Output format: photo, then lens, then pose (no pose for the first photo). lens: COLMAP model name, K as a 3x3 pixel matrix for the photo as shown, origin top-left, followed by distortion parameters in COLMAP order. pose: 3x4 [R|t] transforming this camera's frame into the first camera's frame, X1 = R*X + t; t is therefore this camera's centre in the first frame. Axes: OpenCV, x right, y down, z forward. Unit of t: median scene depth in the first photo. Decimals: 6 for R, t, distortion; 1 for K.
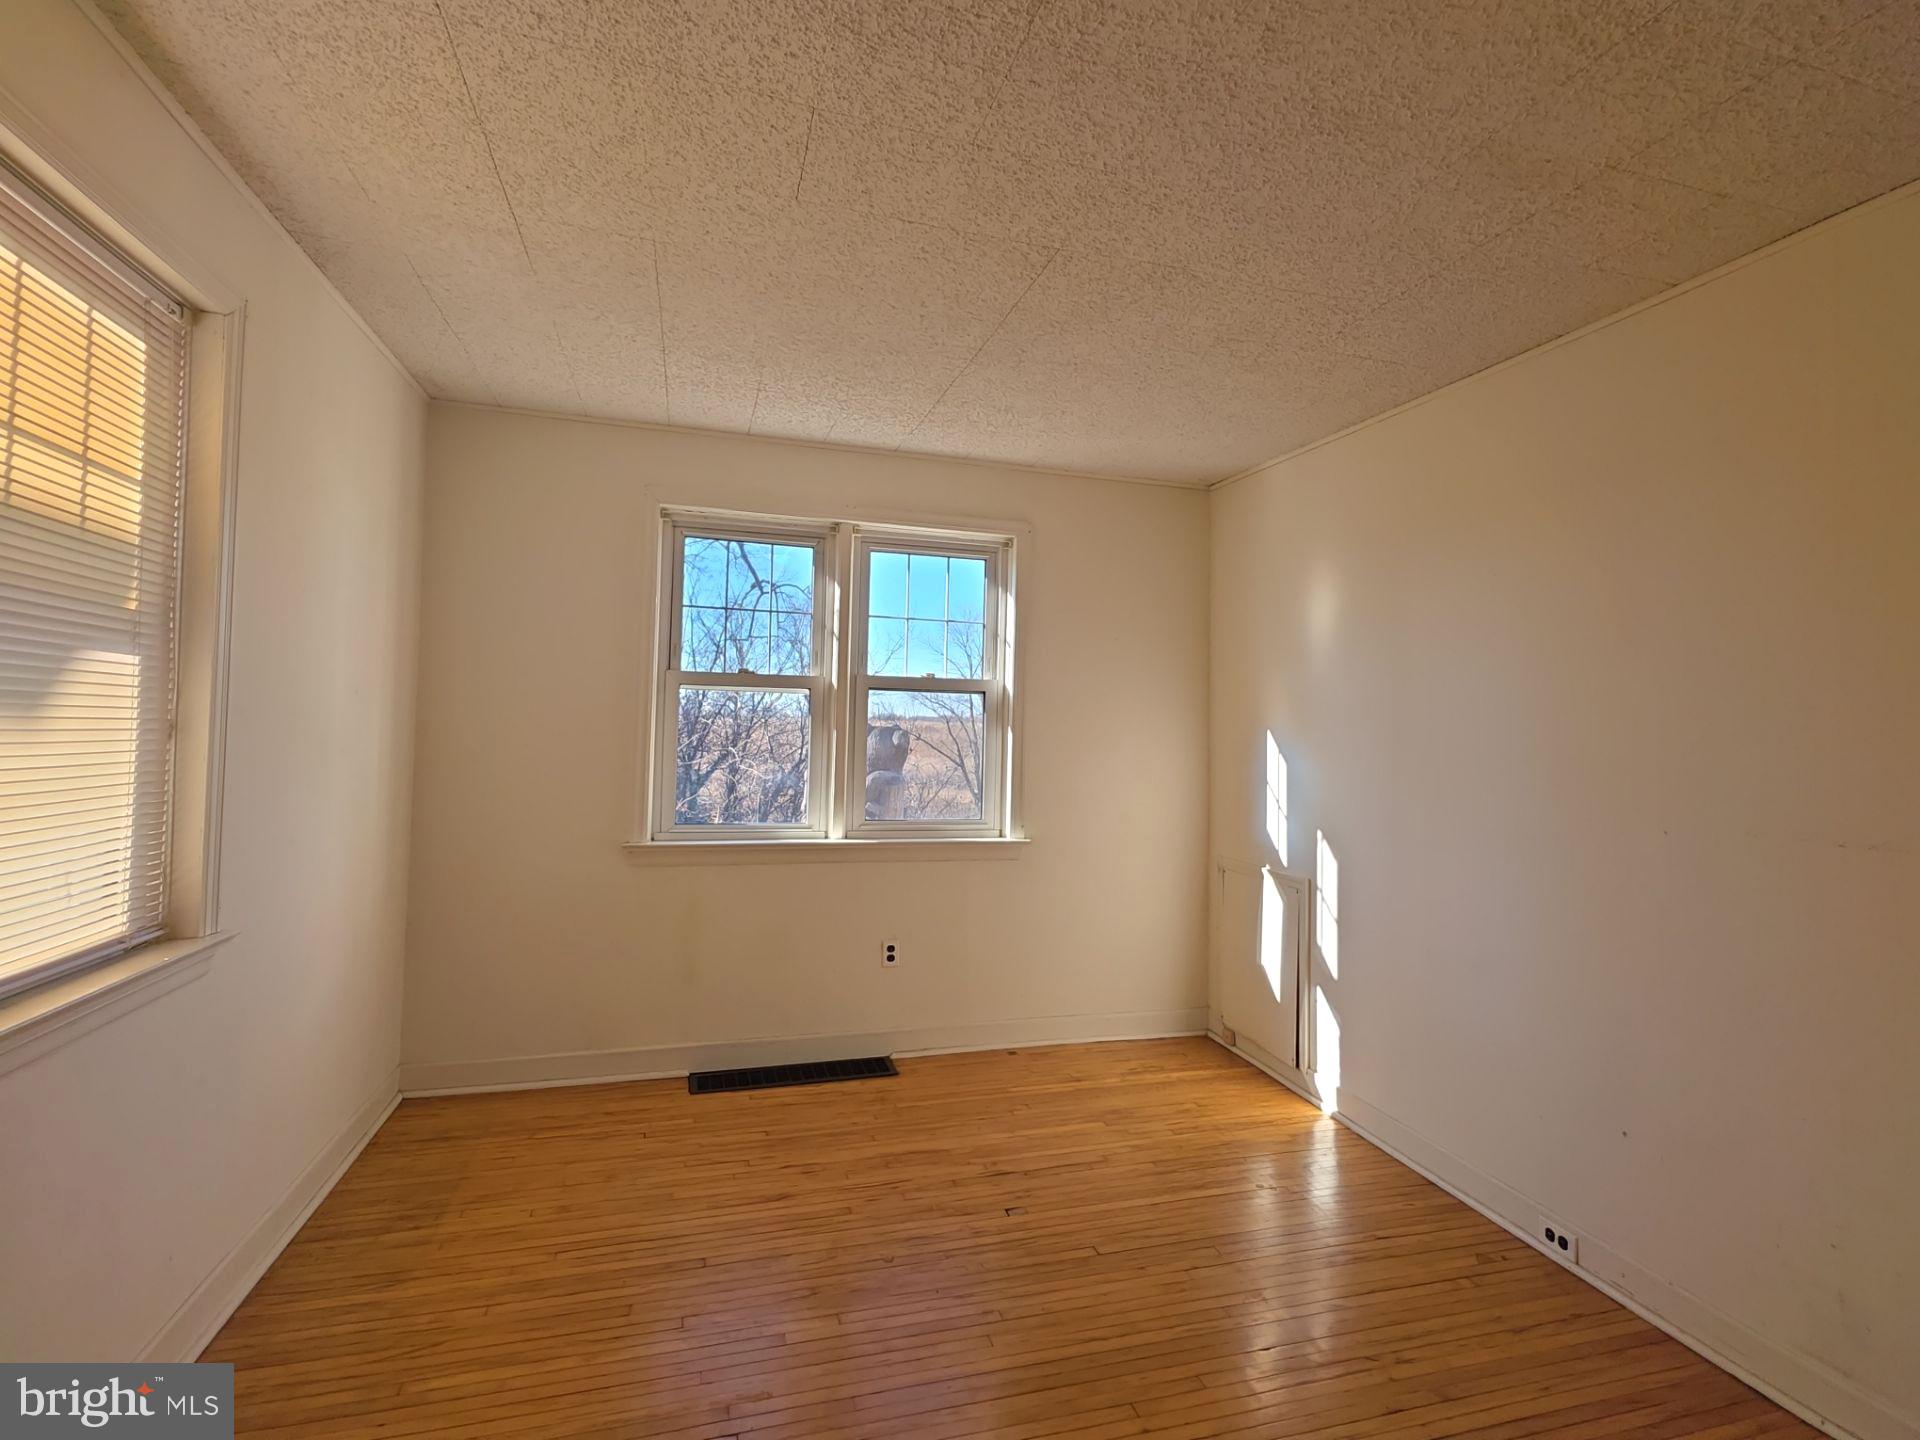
lens RADIAL K [[1000.2, 0, 960.0], [0, 1000.2, 720.0], [0, 0, 1]] dist [0.017787, -0.001416]
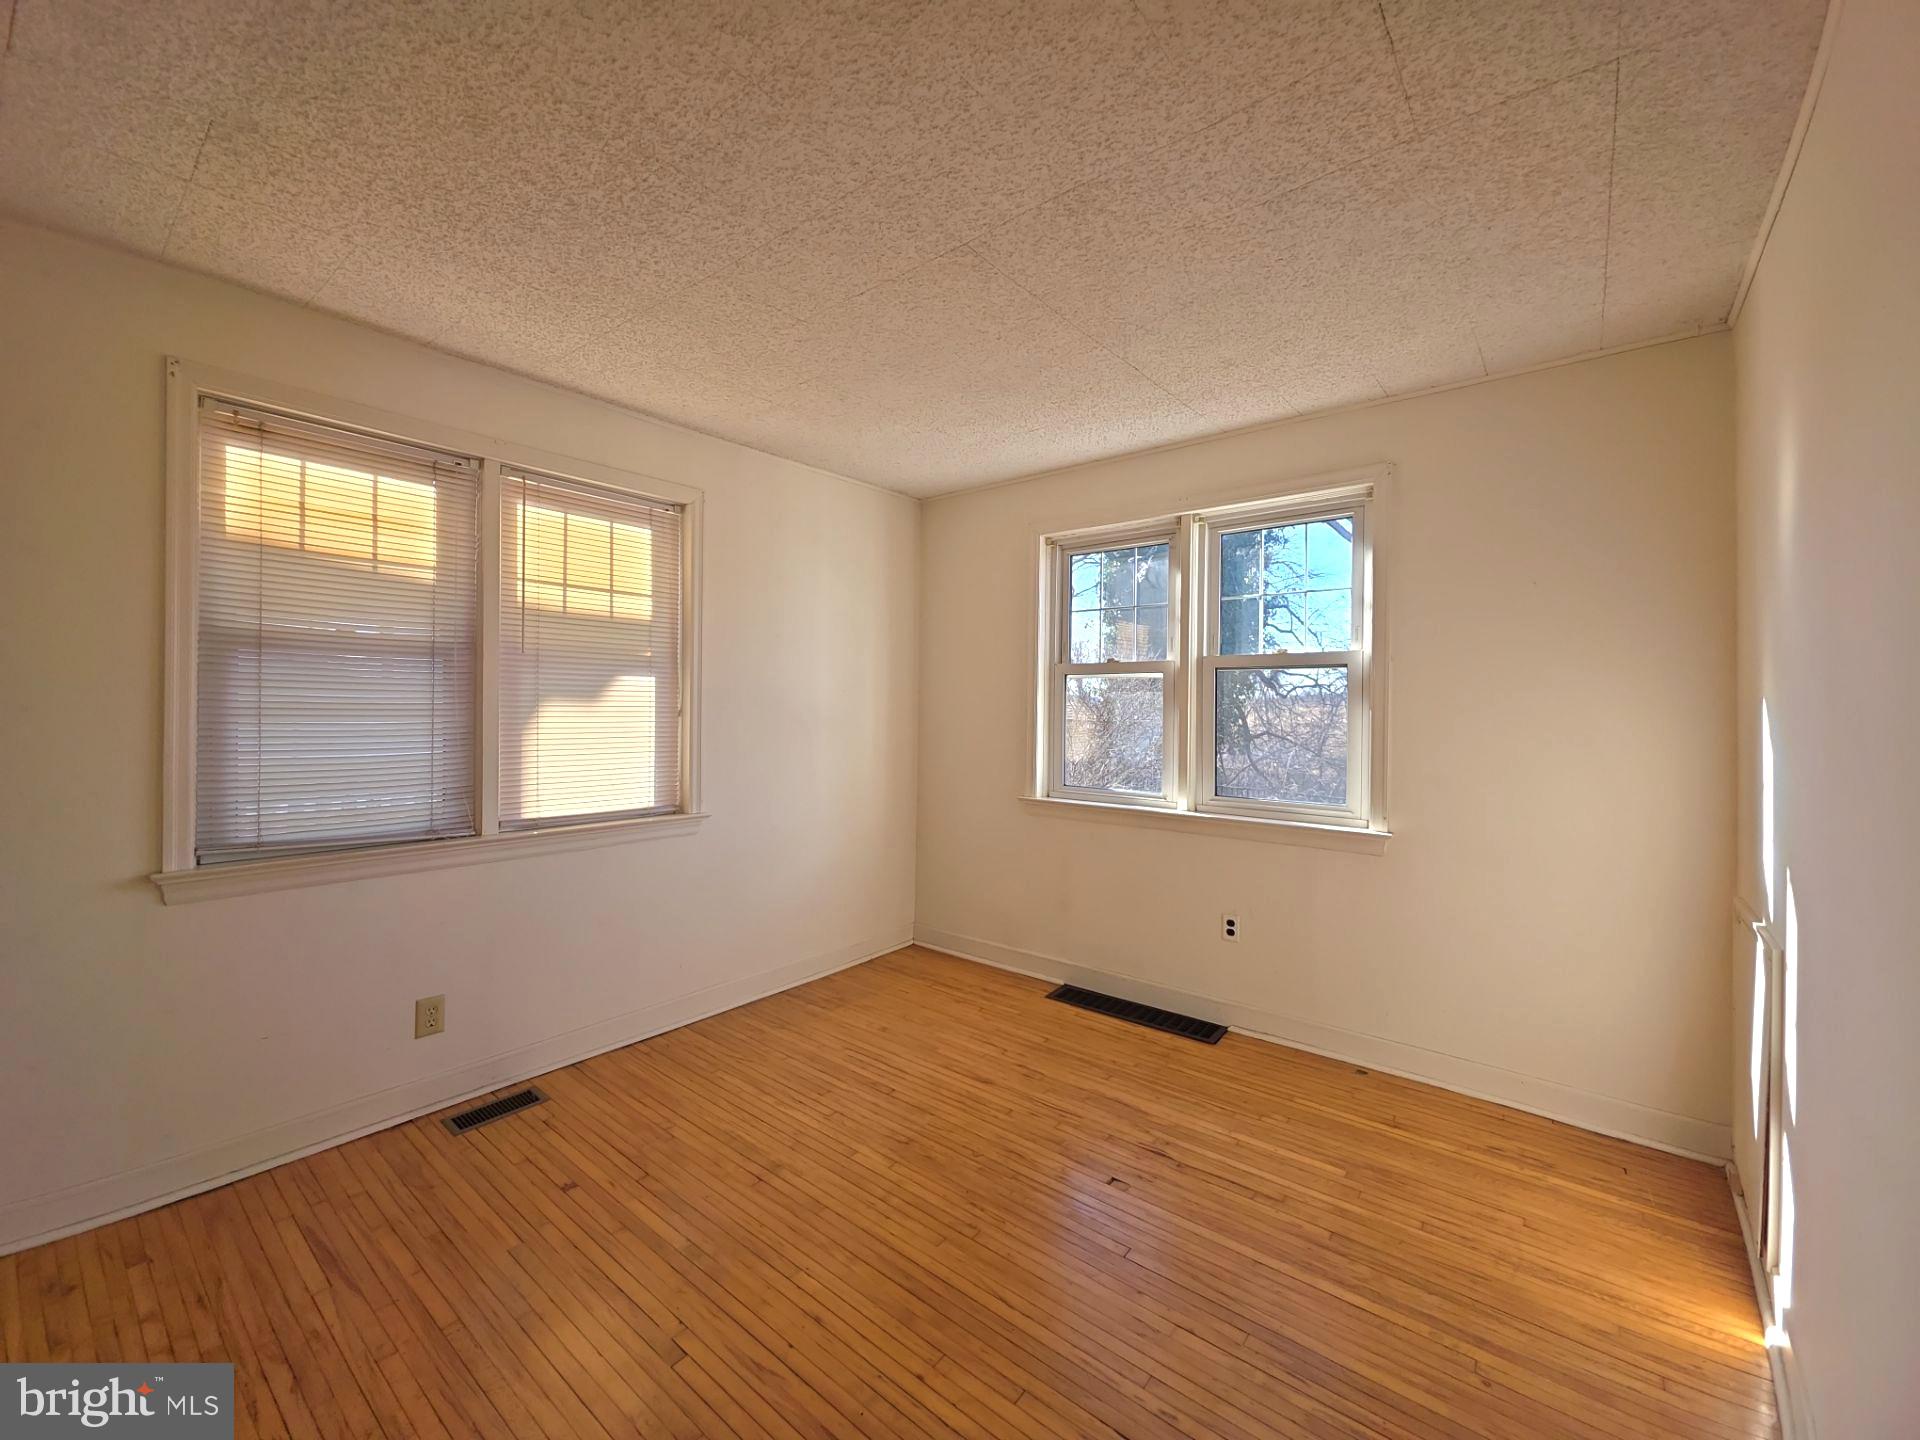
lens RADIAL K [[825.5, 0, 955.8], [0, 825.5, 725.0], [0, 0, 1]] dist [0.011589, -0.000882]
pose [[0.508013, -0.001451, -0.861348, 0.574211], [0.013861, 0.999883, 0.006491, 0.019799], [0.861238, -0.015236, 0.507973, 0.374405]]
